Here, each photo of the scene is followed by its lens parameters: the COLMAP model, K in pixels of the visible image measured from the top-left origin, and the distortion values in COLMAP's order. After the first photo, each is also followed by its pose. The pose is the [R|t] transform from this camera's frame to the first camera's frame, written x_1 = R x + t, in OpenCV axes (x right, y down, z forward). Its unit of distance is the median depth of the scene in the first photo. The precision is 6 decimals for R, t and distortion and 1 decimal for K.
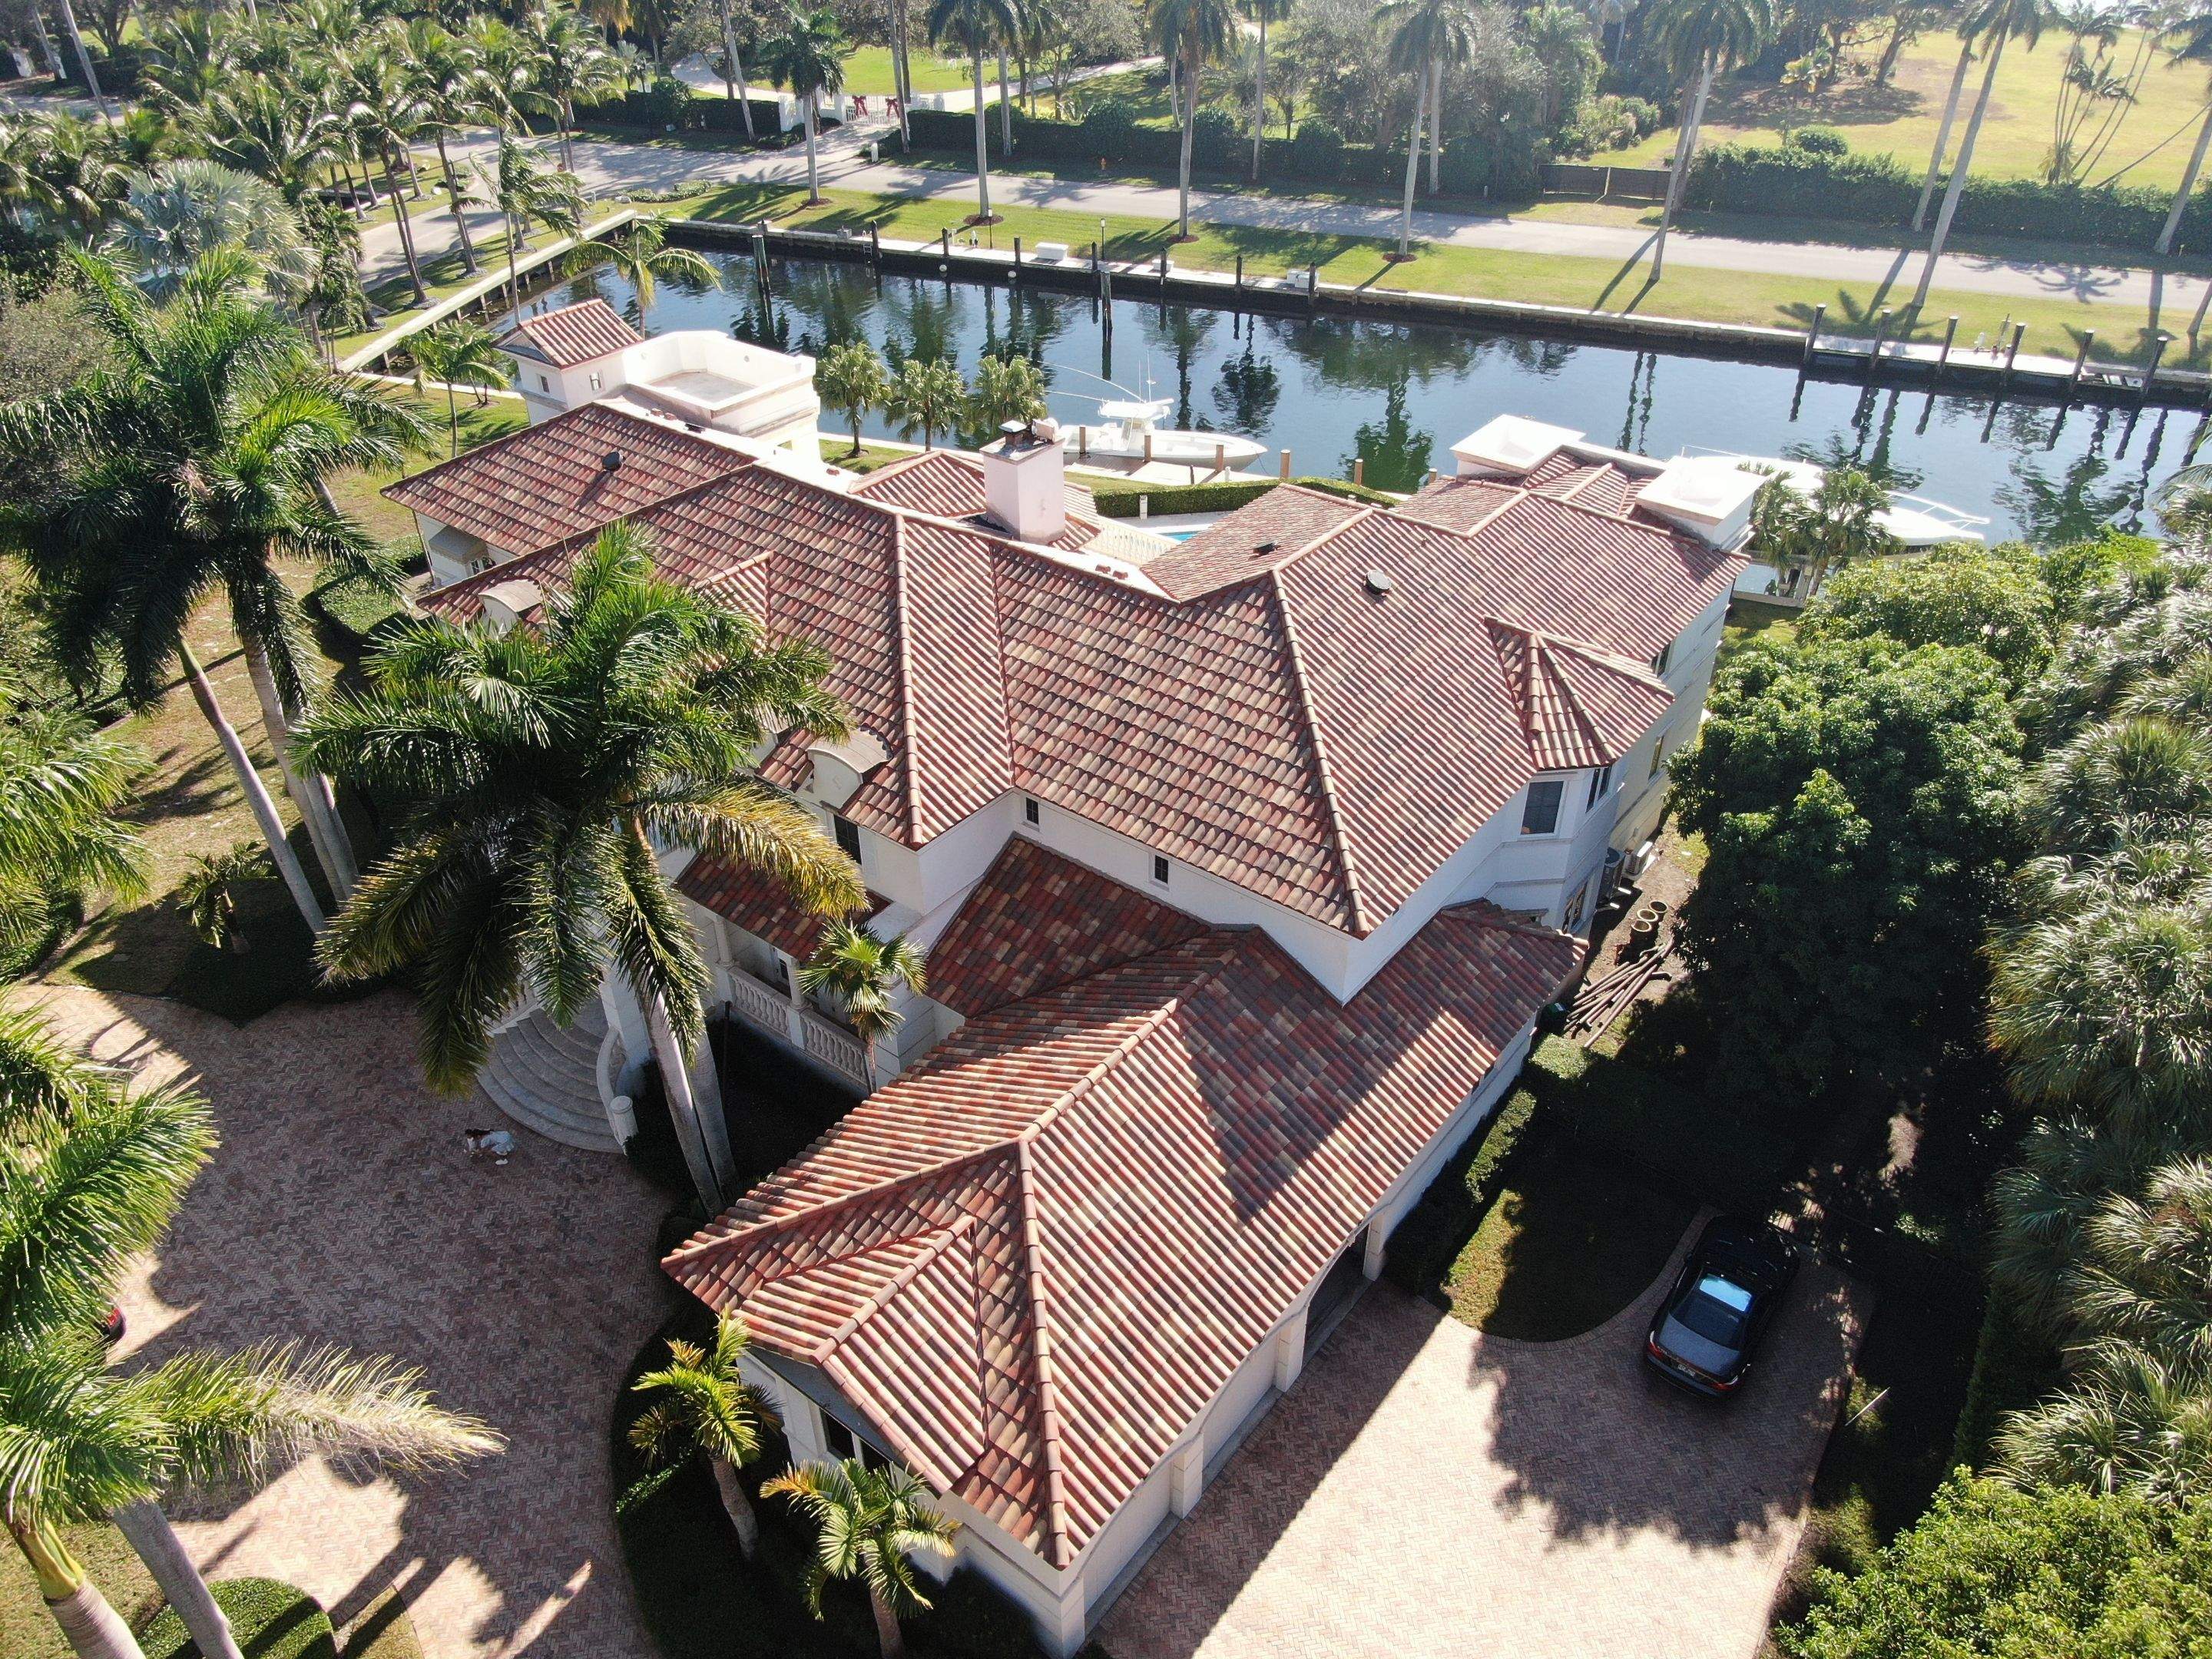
lens RADIAL K [[1586.4, 0, 1099.7], [0, 1586.4, 835.1], [0, 0, 1]] dist [-0.021837, 0.010450]
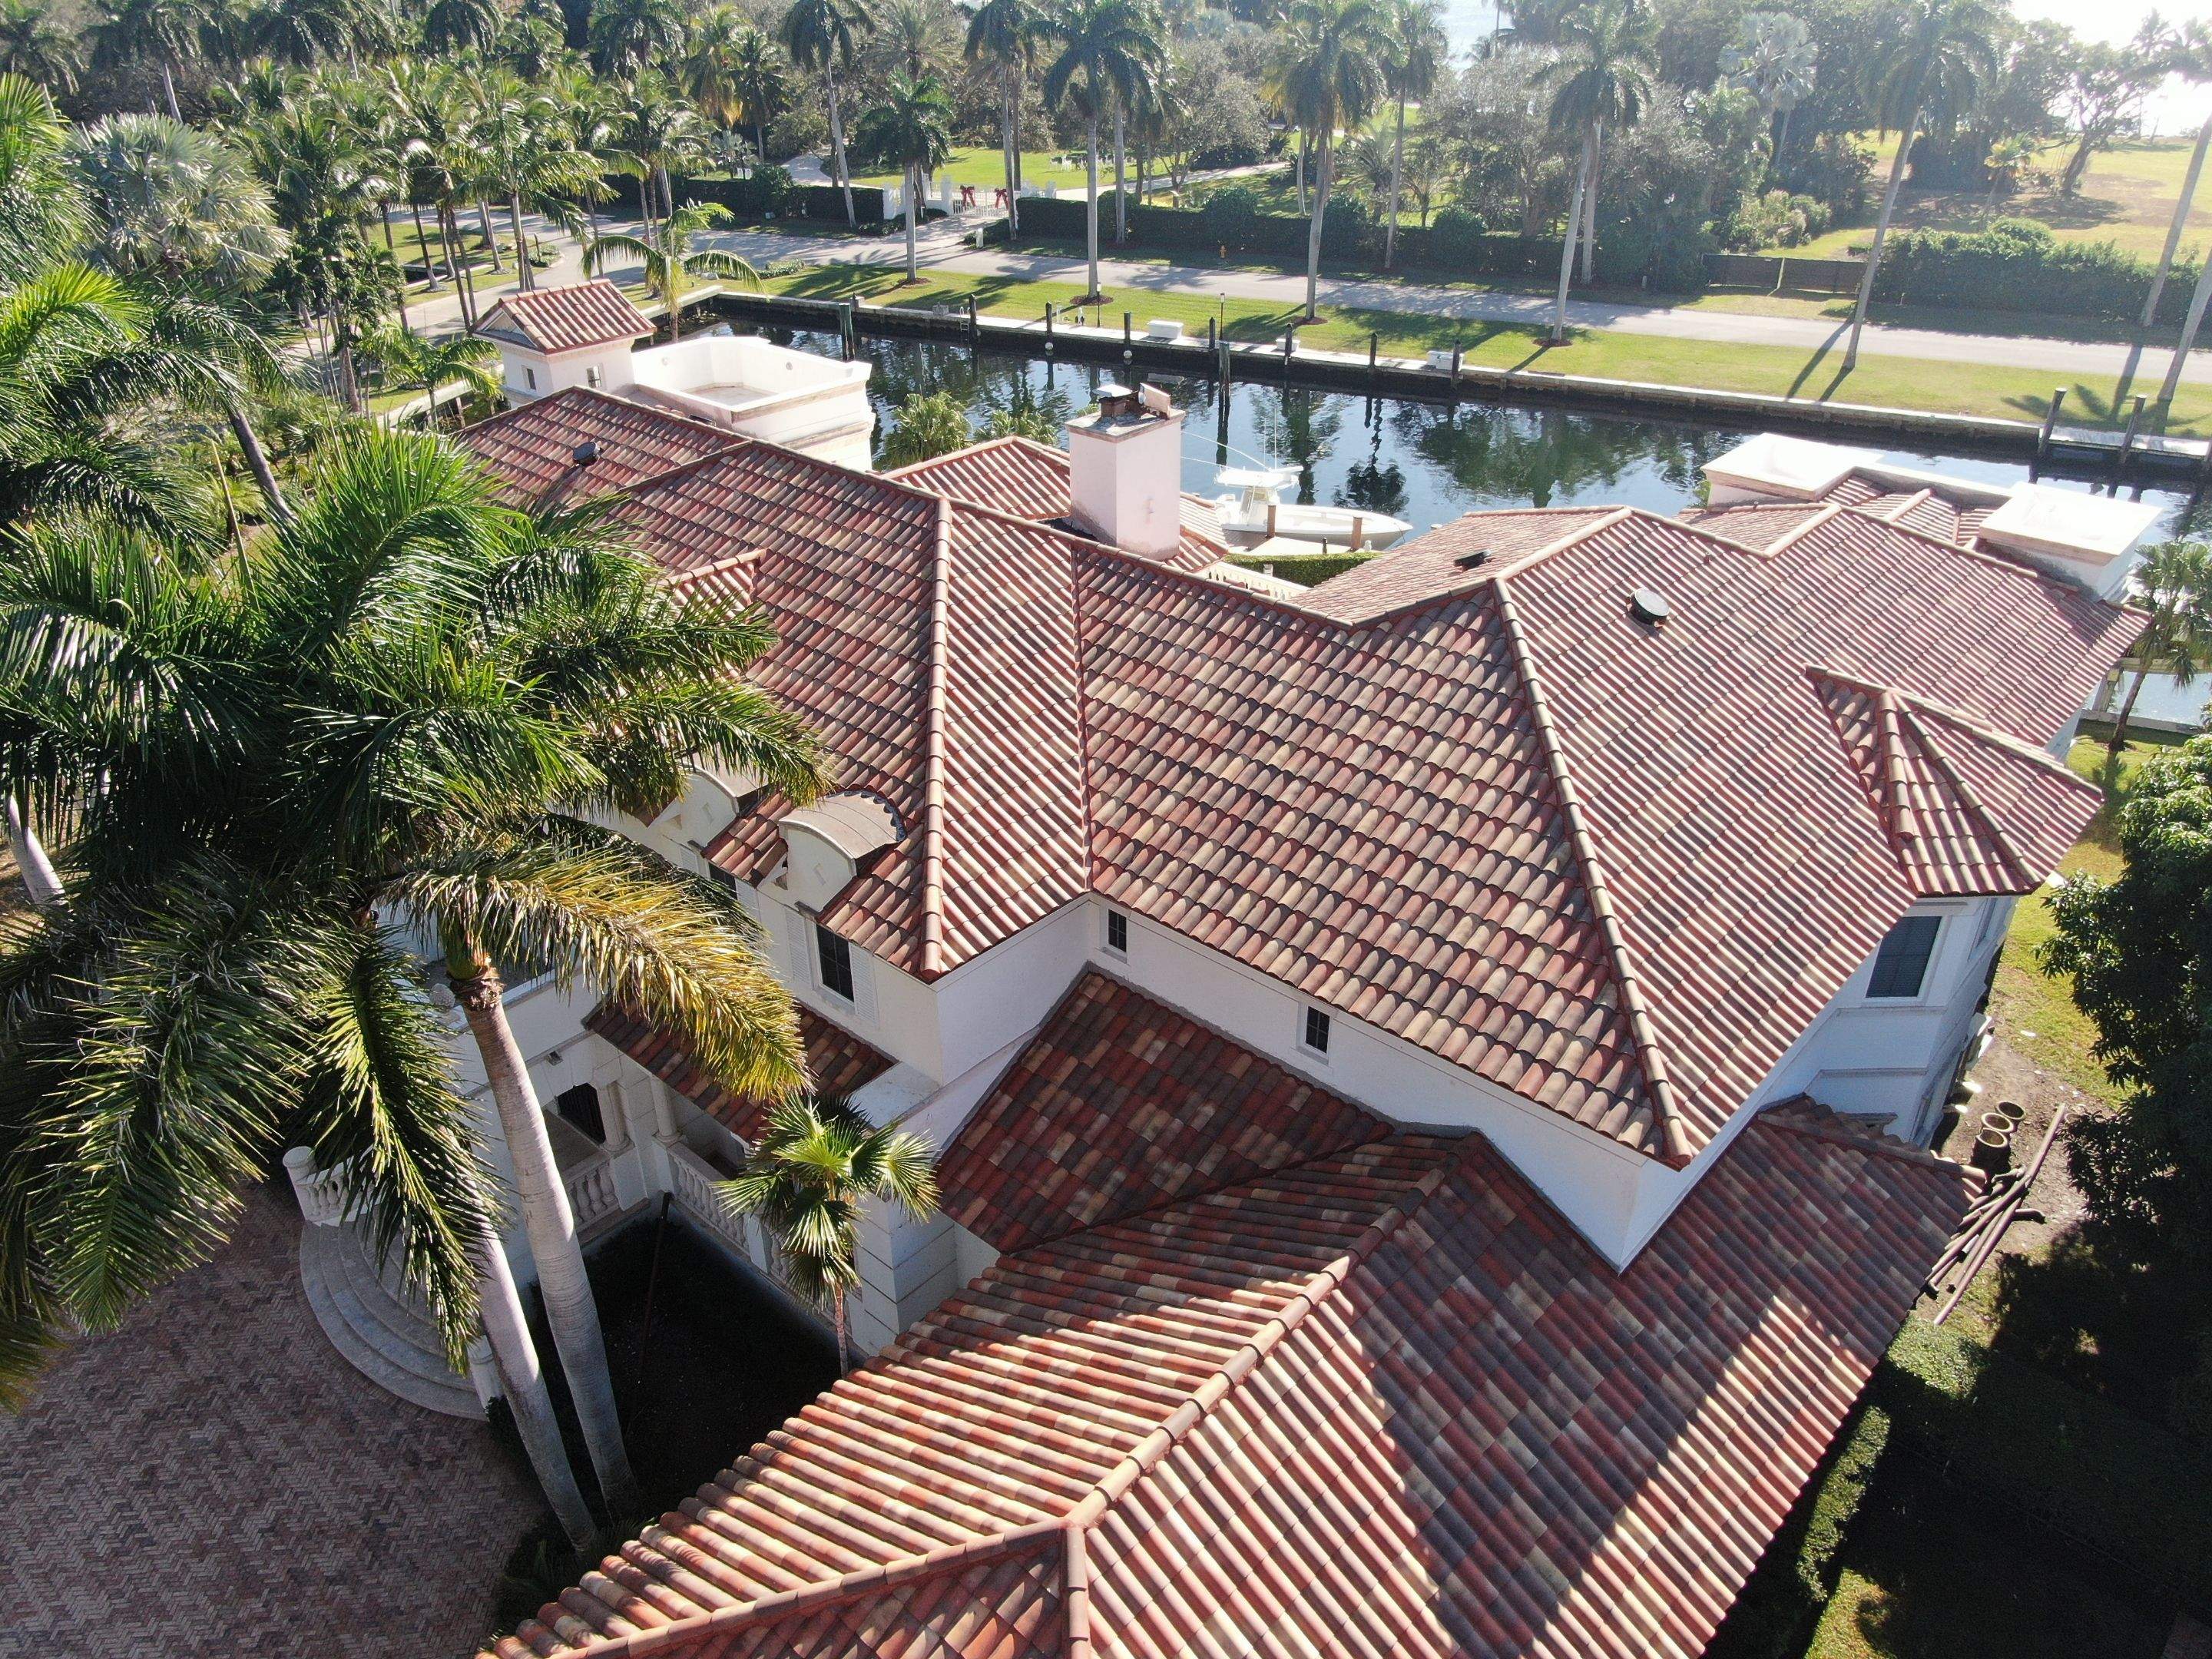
lens RADIAL K [[1586.4, 0, 1104.7], [0, 1586.4, 829.6], [0, 0, 1]] dist [-0.021837, 0.010450]
pose [[0.997827, 0.035864, -0.055273, -0.013197], [-0.040768, 0.995079, -0.090304, 0.002866], [0.051762, 0.092362, 0.994379, 0.352502]]
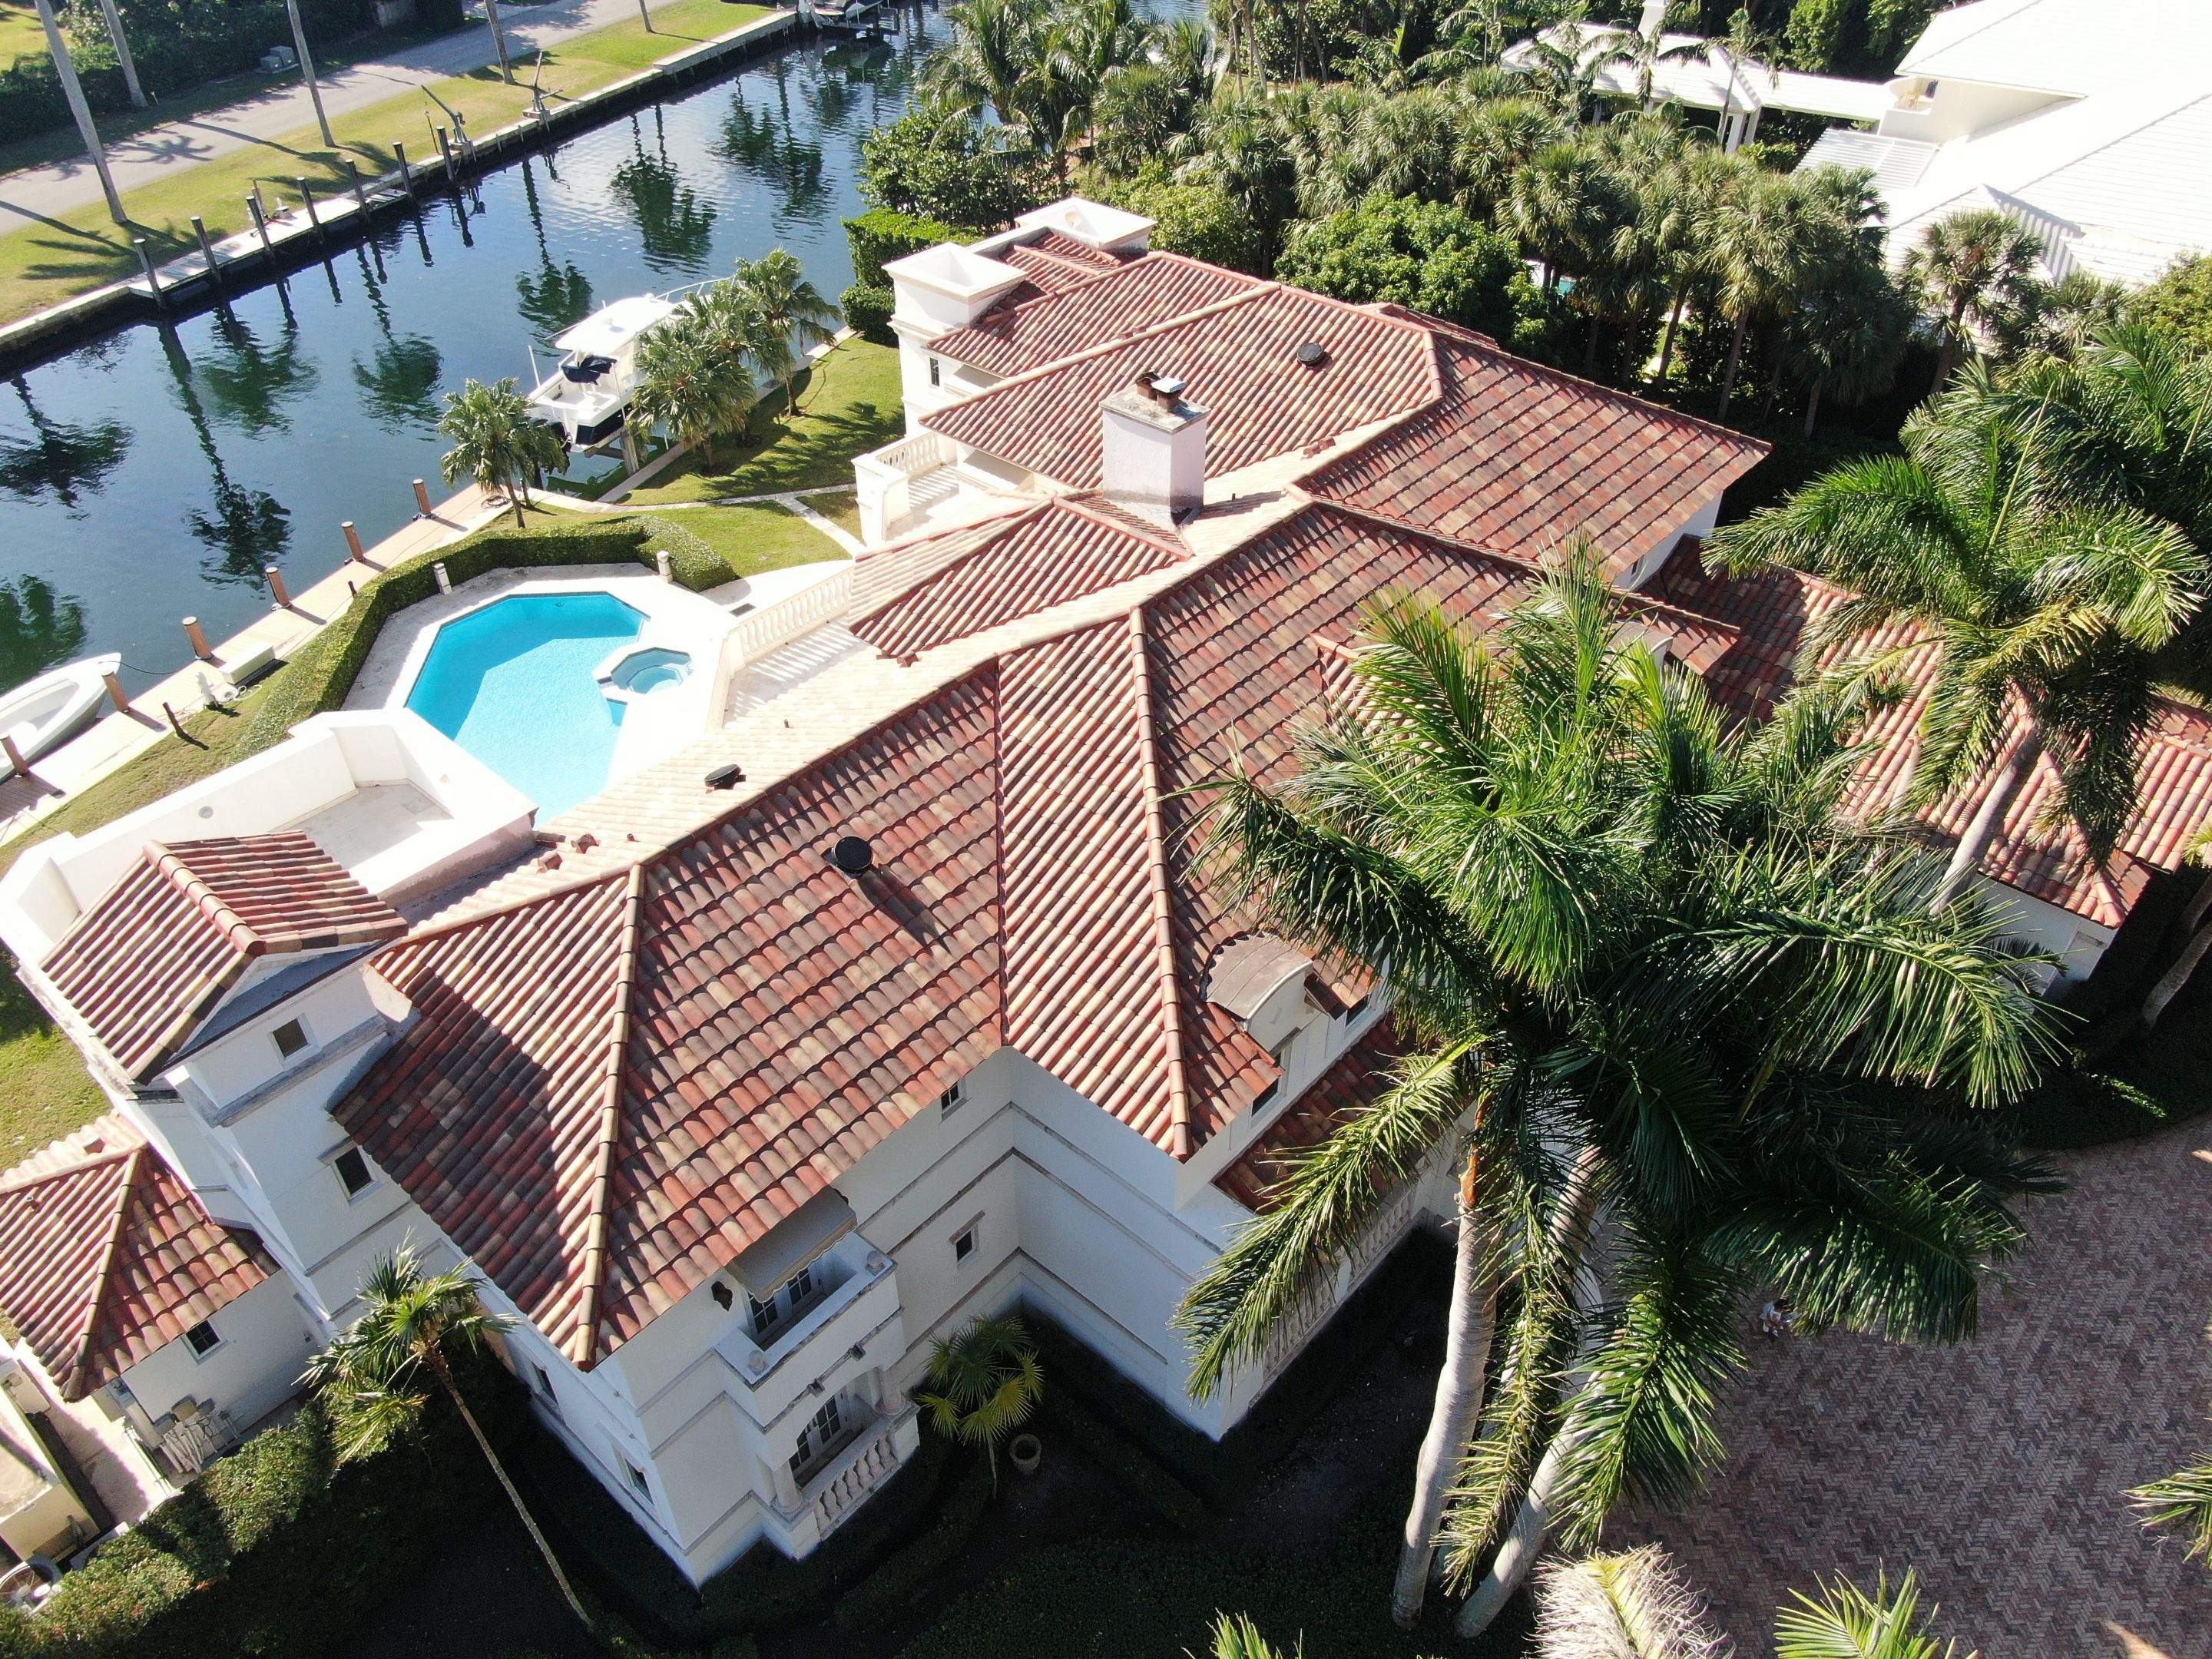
lens RADIAL K [[1586.4, 0, 1106.8], [0, 1586.4, 825.9], [0, 0, 1]] dist [-0.021837, 0.010450]
pose [[0.052380, -0.622282, 0.781039, -0.932662], [0.575874, 0.657793, 0.485467, -0.590381], [-0.815859, 0.424351, 0.392811, 0.920058]]
